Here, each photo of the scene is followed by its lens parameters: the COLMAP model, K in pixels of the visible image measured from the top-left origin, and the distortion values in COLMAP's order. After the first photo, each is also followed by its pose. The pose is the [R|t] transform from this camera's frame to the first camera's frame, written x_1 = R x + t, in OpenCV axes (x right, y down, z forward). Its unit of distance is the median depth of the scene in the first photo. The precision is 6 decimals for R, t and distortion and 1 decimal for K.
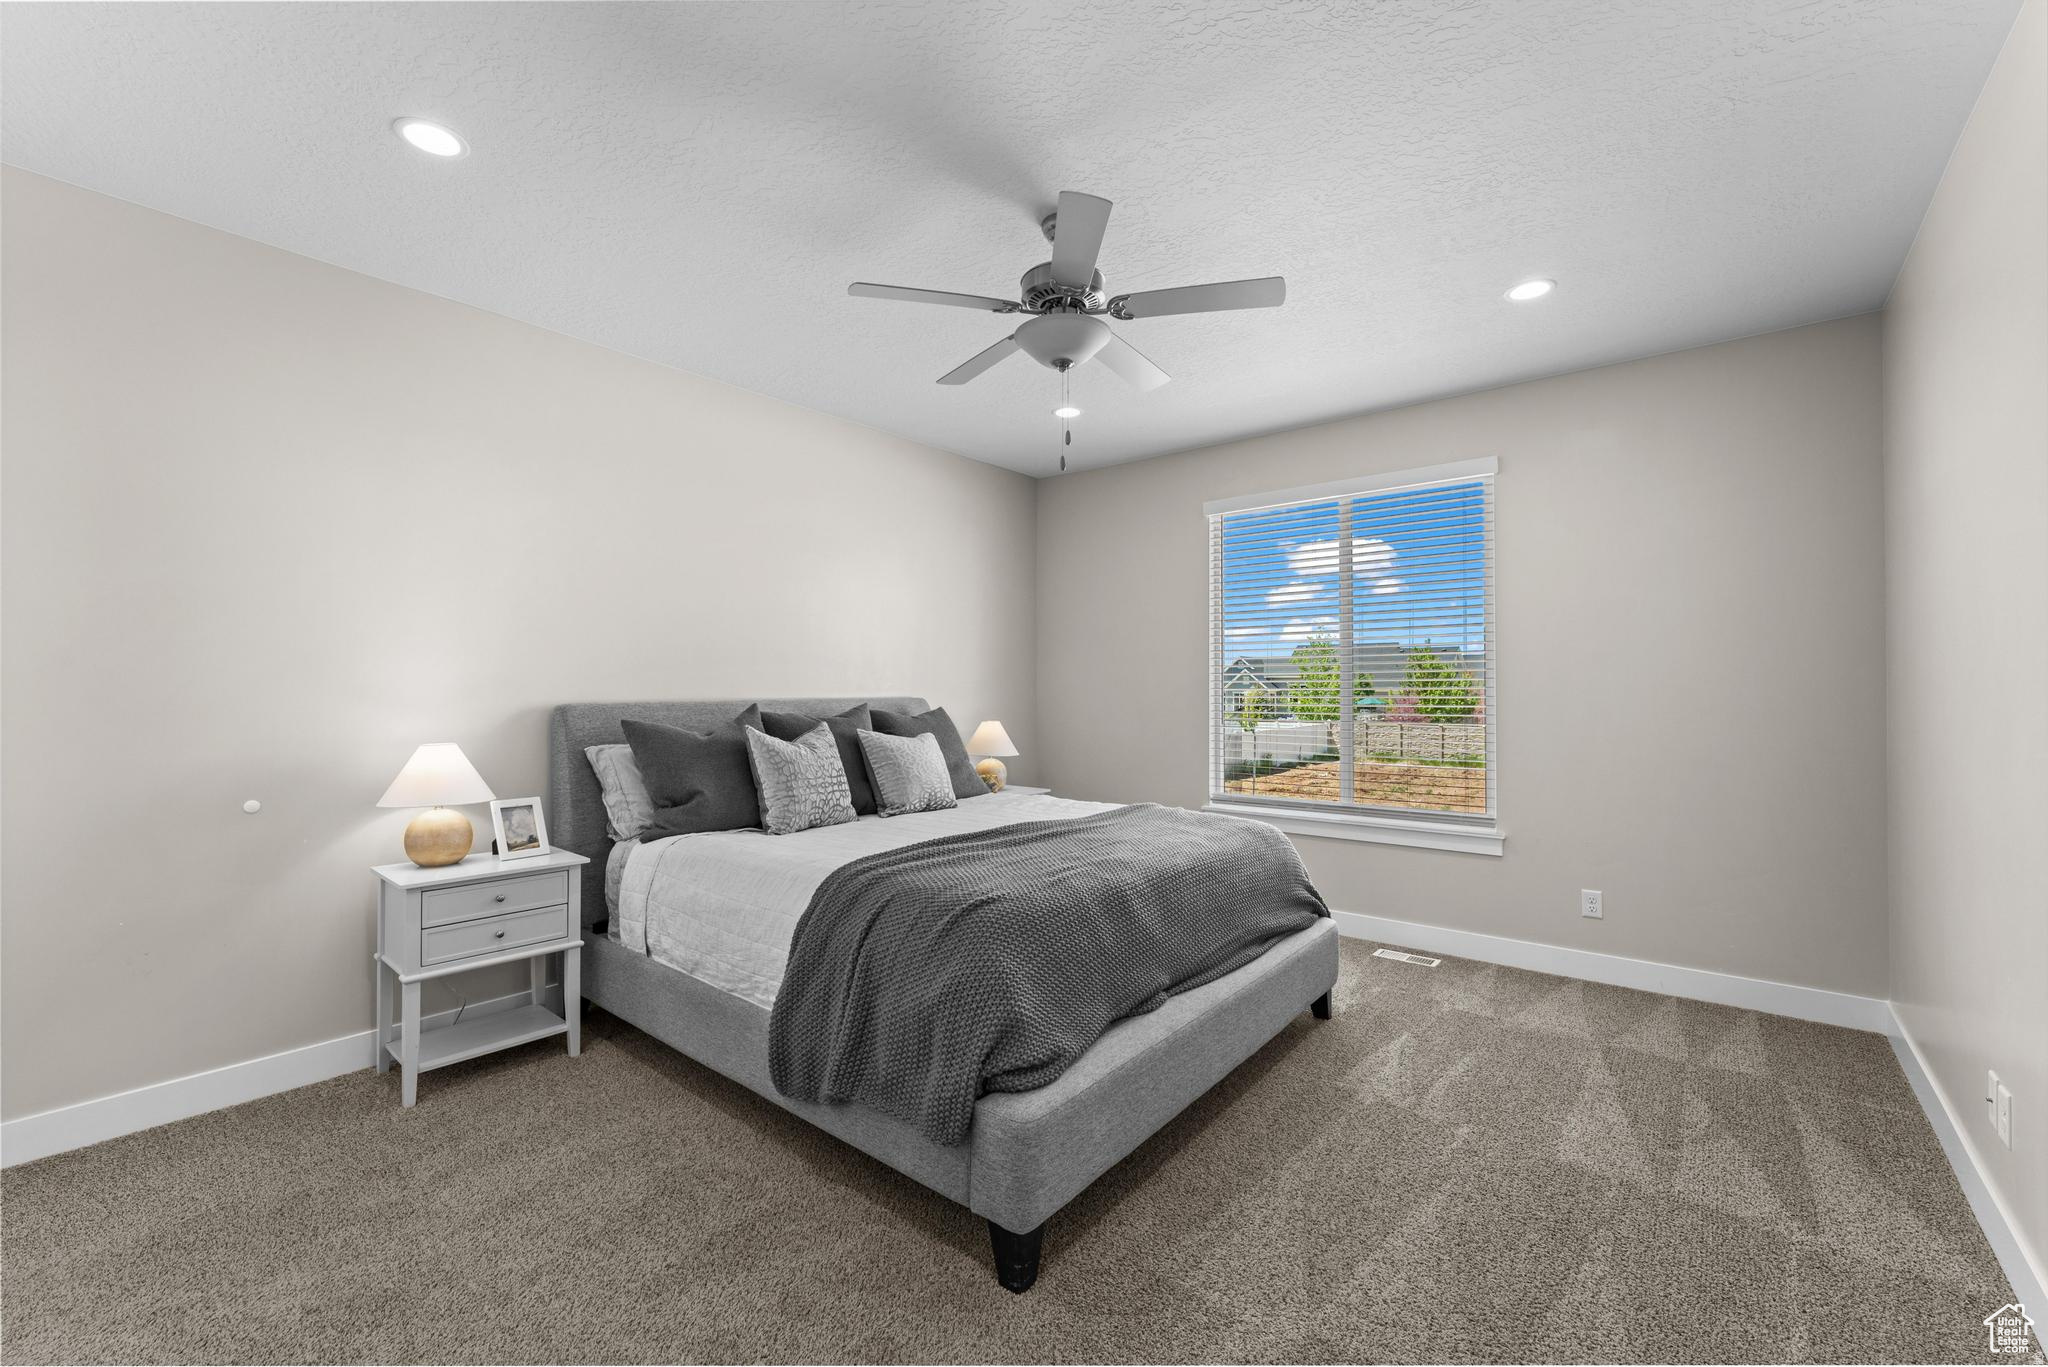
lens RADIAL K [[847.9, 0, 1024.0], [0, 847.9, 683.5], [0, 0, 1]] dist [-0.000646, -0.000034]
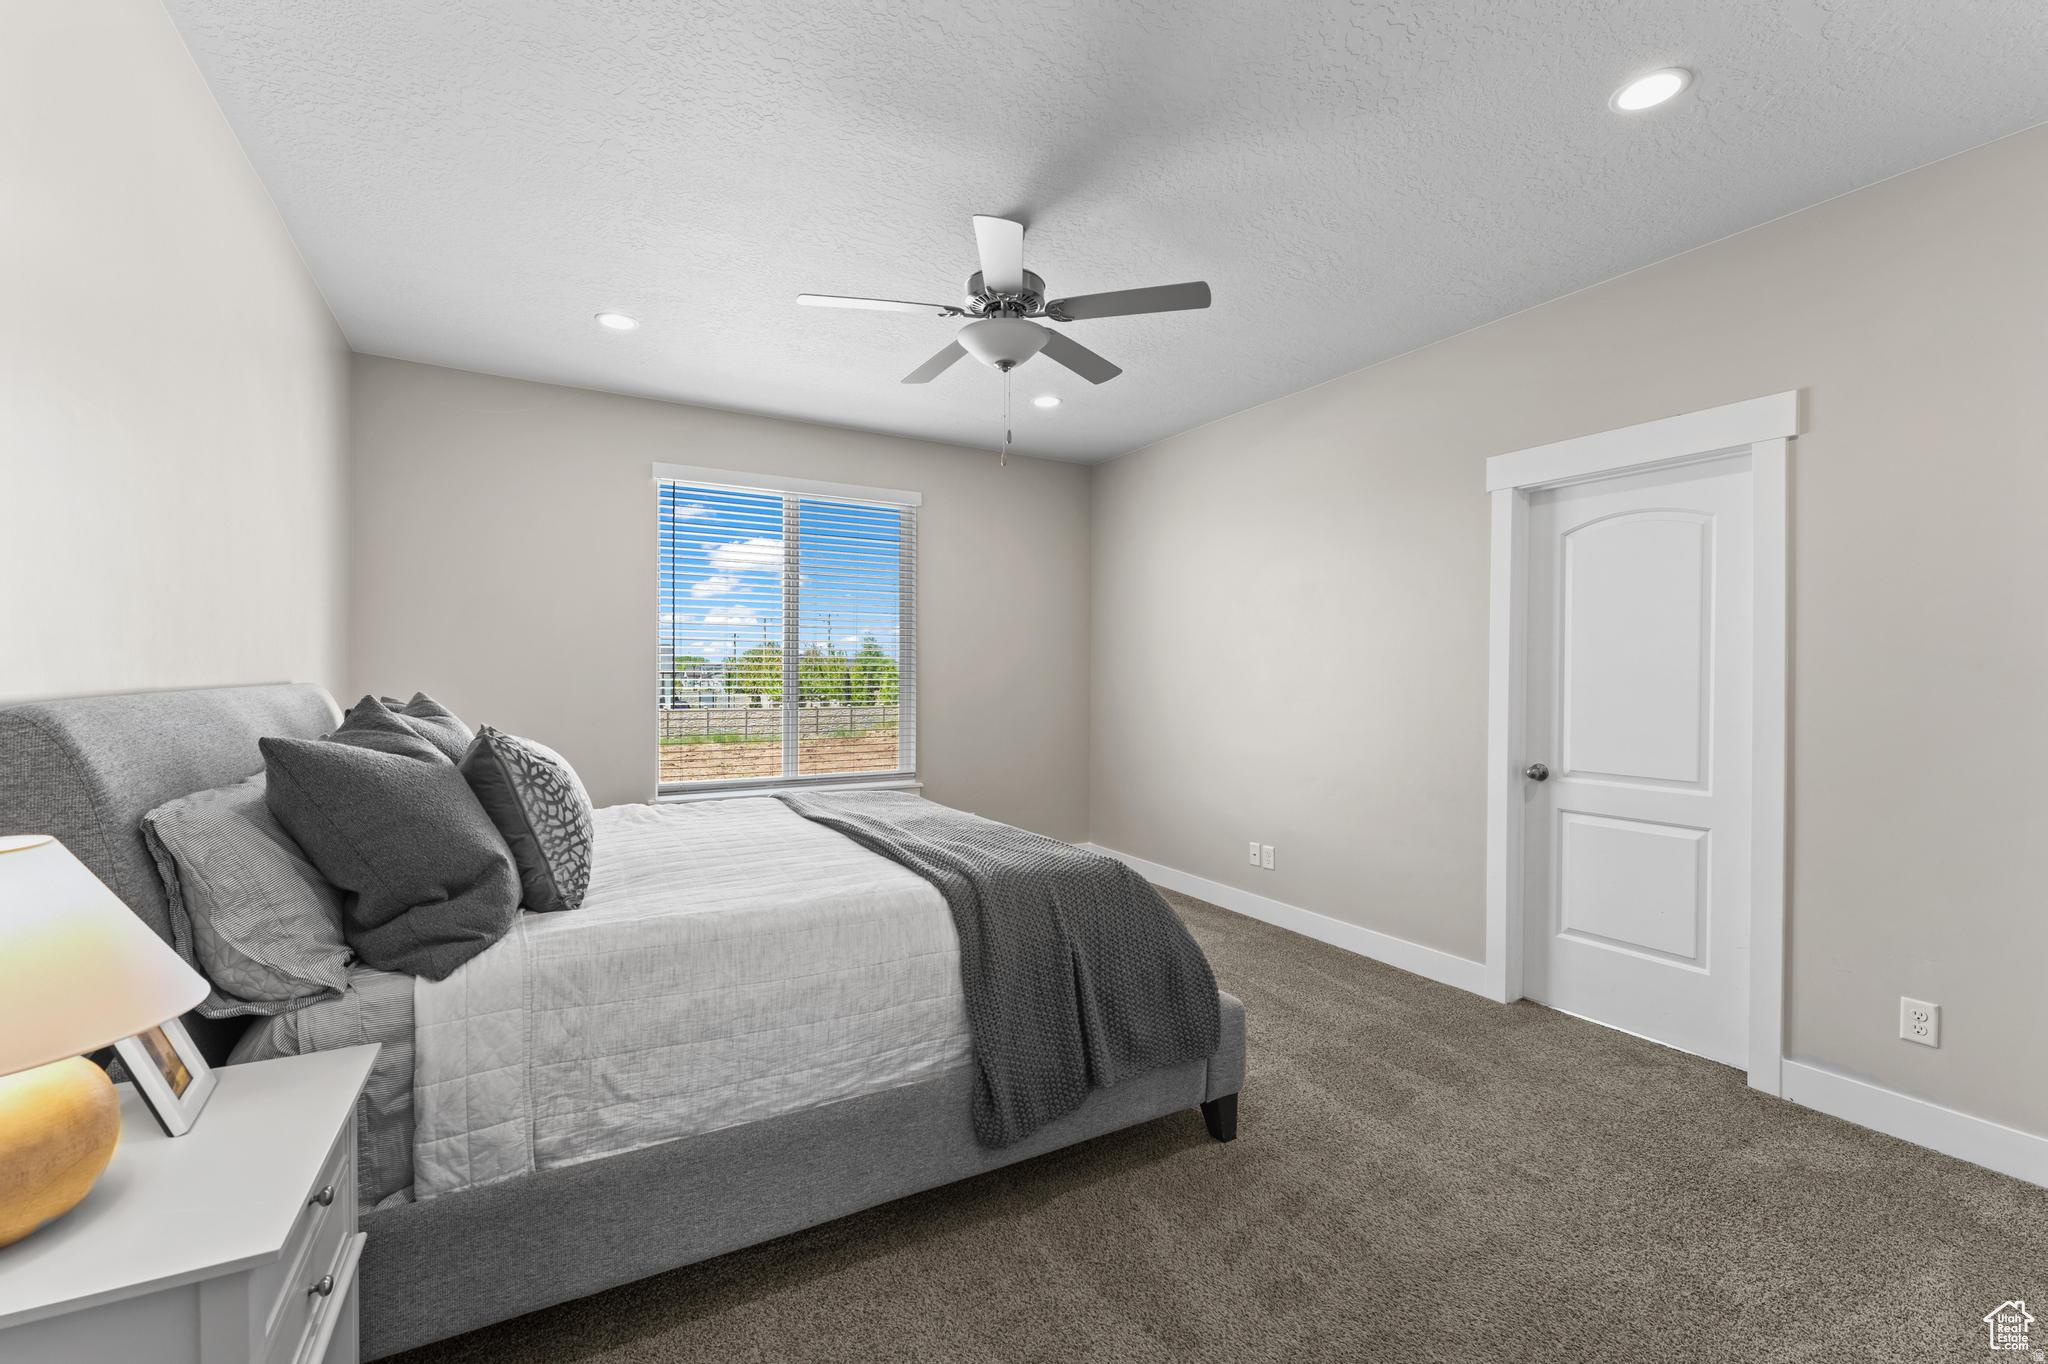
lens RADIAL K [[847.9, 0, 1024.0], [0, 847.9, 682.0], [0, 0, 1]] dist [-0.000646, -0.000034]
pose [[0.349172, 0.000540, 0.937059, -0.900652], [-0.006731, 0.999975, 0.001932, 0.011868], [-0.937035, -0.006982, 0.349167, 0.573254]]
